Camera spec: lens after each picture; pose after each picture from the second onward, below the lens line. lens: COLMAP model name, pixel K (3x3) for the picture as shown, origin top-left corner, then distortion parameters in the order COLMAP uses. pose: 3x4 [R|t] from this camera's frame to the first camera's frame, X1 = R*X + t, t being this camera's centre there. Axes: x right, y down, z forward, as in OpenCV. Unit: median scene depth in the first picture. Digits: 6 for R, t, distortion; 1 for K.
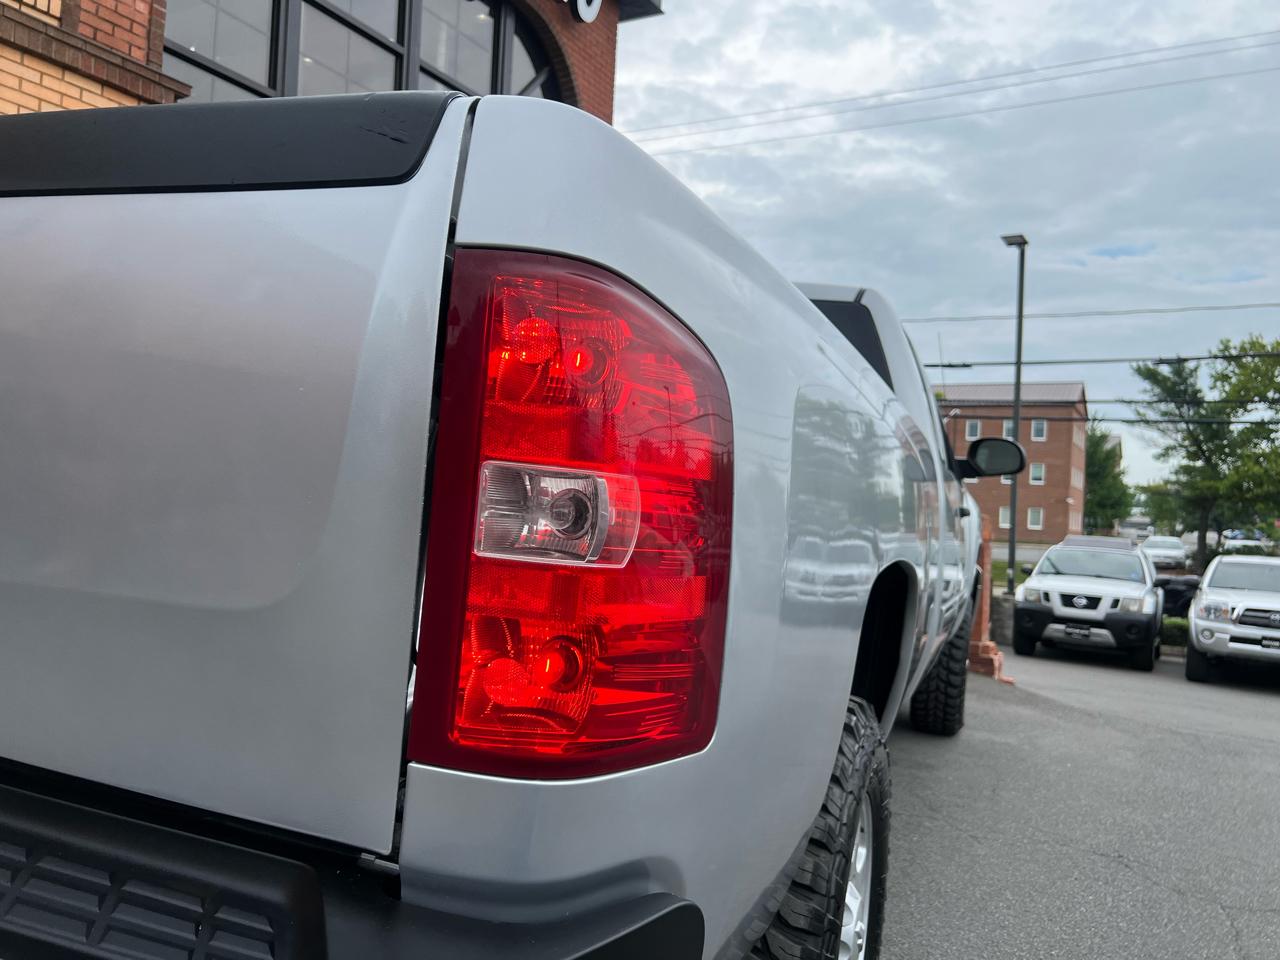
lens RADIAL K [[964.0, 0, 639.0], [0, 964.0, 483.7], [0, 0, 1]] dist [0.043180, -0.050980]
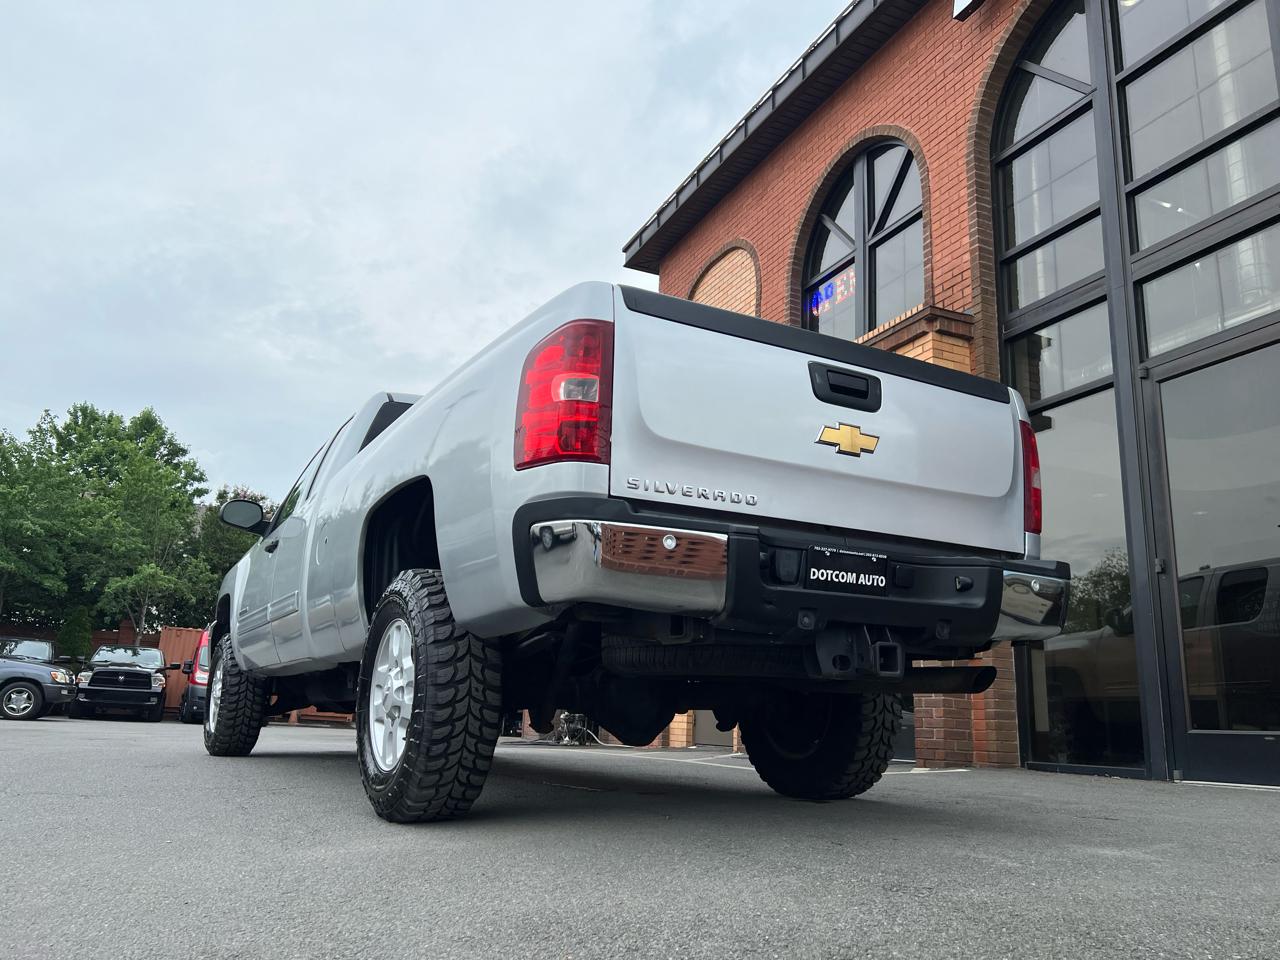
lens RADIAL K [[964.0, 0, 639.0], [0, 964.0, 483.7], [0, 0, 1]] dist [0.043180, -0.050980]
pose [[-0.583881, -0.274478, -0.764032, 0.443059], [-0.053311, 0.952044, -0.301280, 0.146255], [0.810087, -0.135180, -0.570513, 0.898936]]
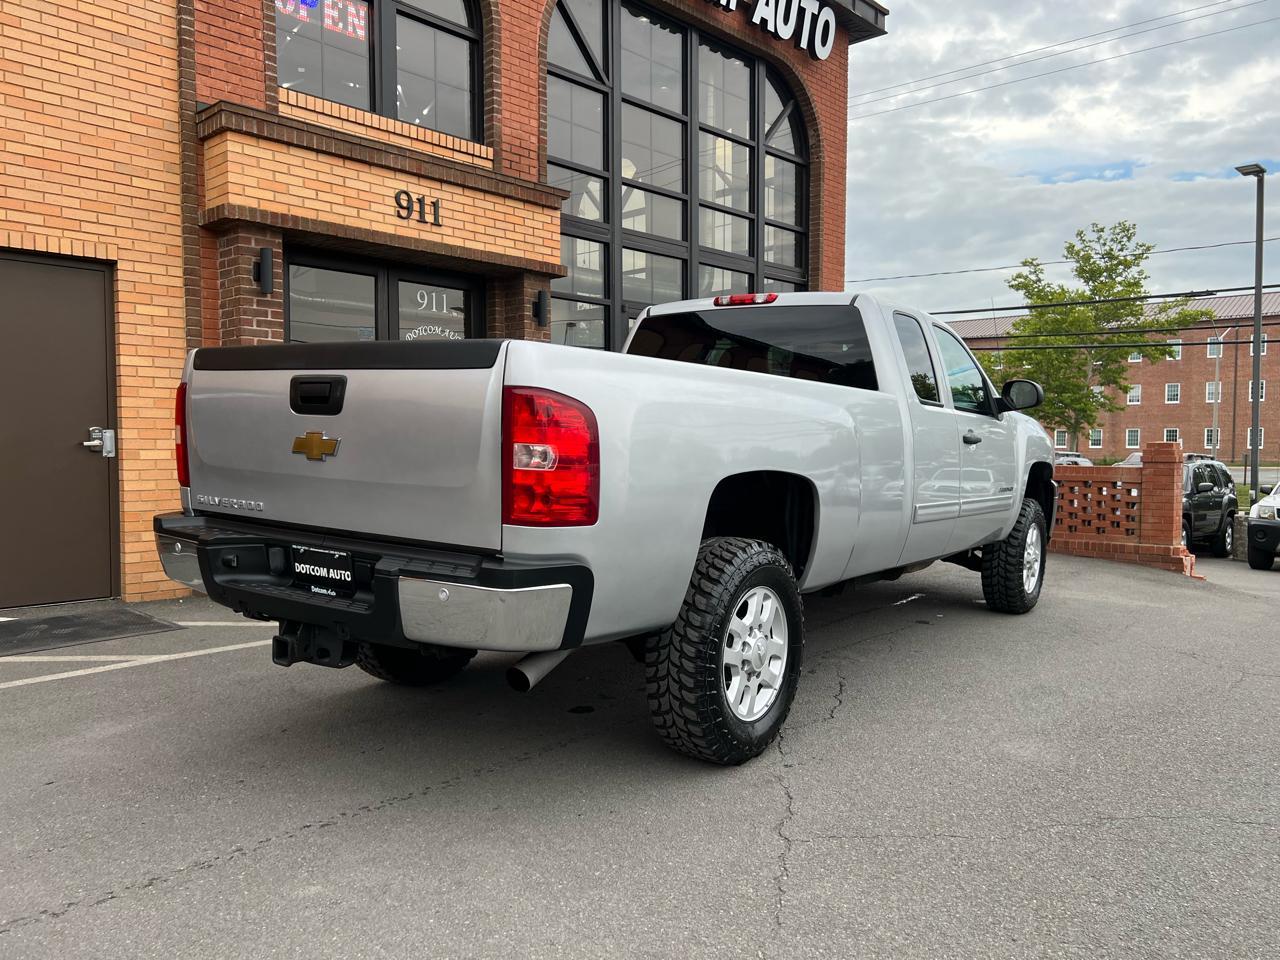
lens RADIAL K [[964.2, 0, 644.6], [0, 964.2, 488.3], [0, 0, 1]] dist [0.037545, -0.041384]
pose [[0.969430, -0.037698, -0.242456, 0.006363], [0.052032, 0.997238, 0.052991, -0.008018], [0.239789, -0.063987, 0.968714, -0.318906]]
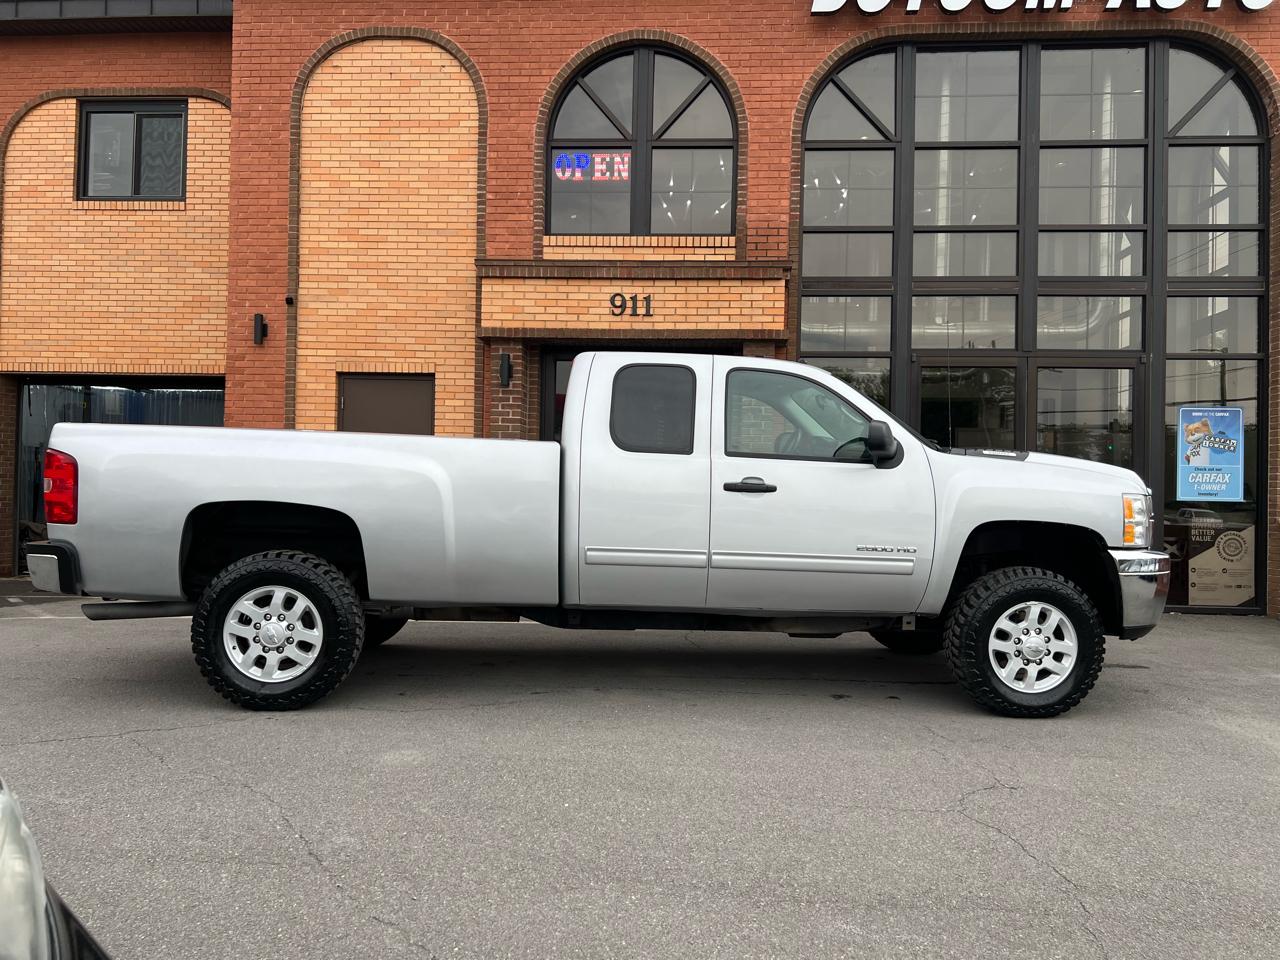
lens RADIAL K [[963.5, 0, 648.2], [0, 963.5, 483.9], [0, 0, 1]] dist [0.049934, -0.060662]
pose [[0.432629, -0.050039, -0.900182, 0.581159], [0.021043, 0.998747, -0.045404, 0.026964], [0.901326, 0.000701, 0.433140, 0.041552]]
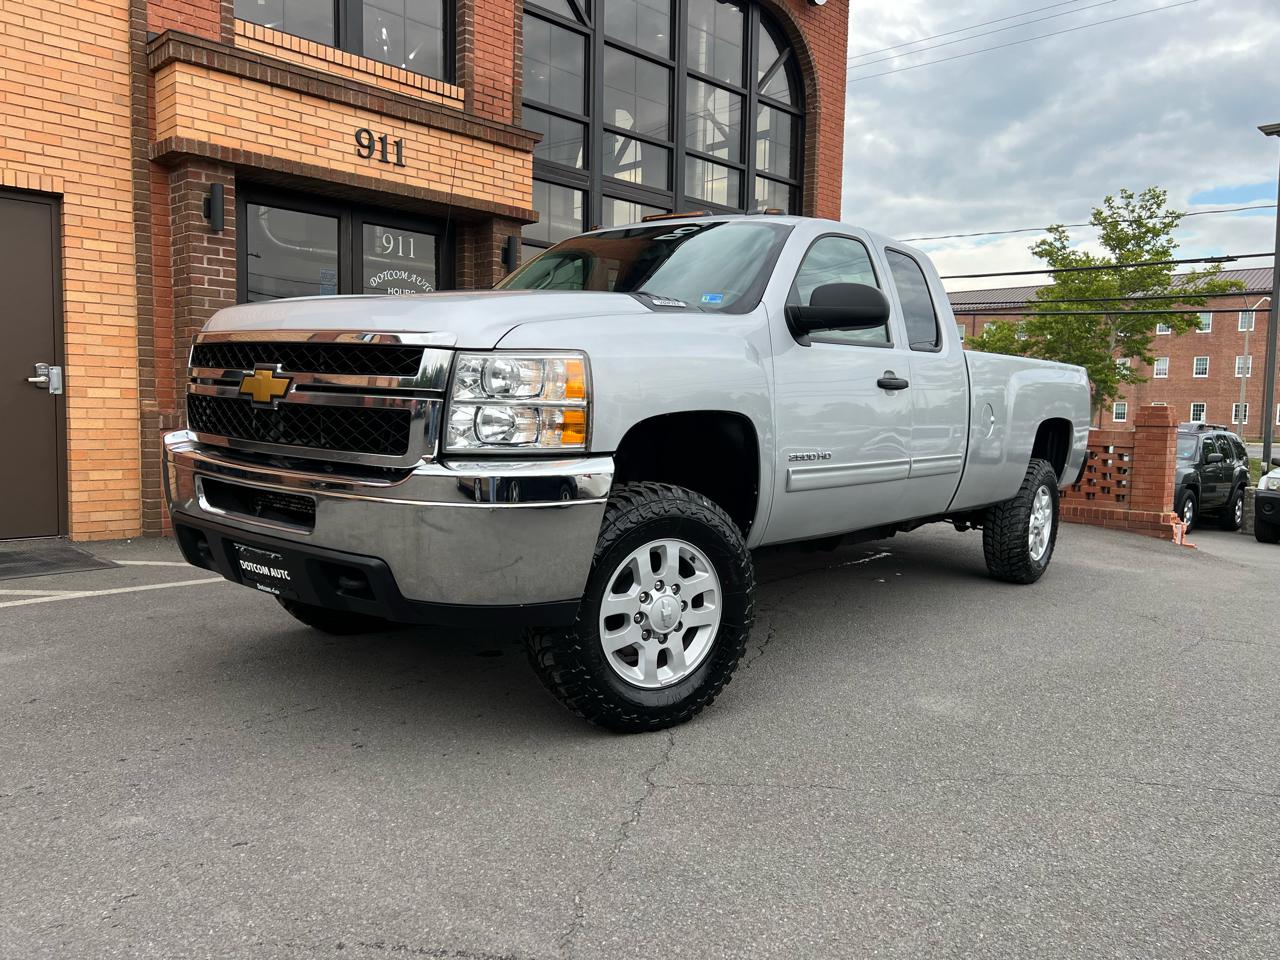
lens RADIAL K [[962.3, 0, 636.1], [0, 962.3, 483.1], [0, 0, 1]] dist [0.043244, -0.048256]
pose [[0.962404, -0.010726, -0.271410, 0.051155], [0.033967, 0.996129, 0.081079, 0.008546], [0.269490, -0.087250, 0.959043, -0.287844]]
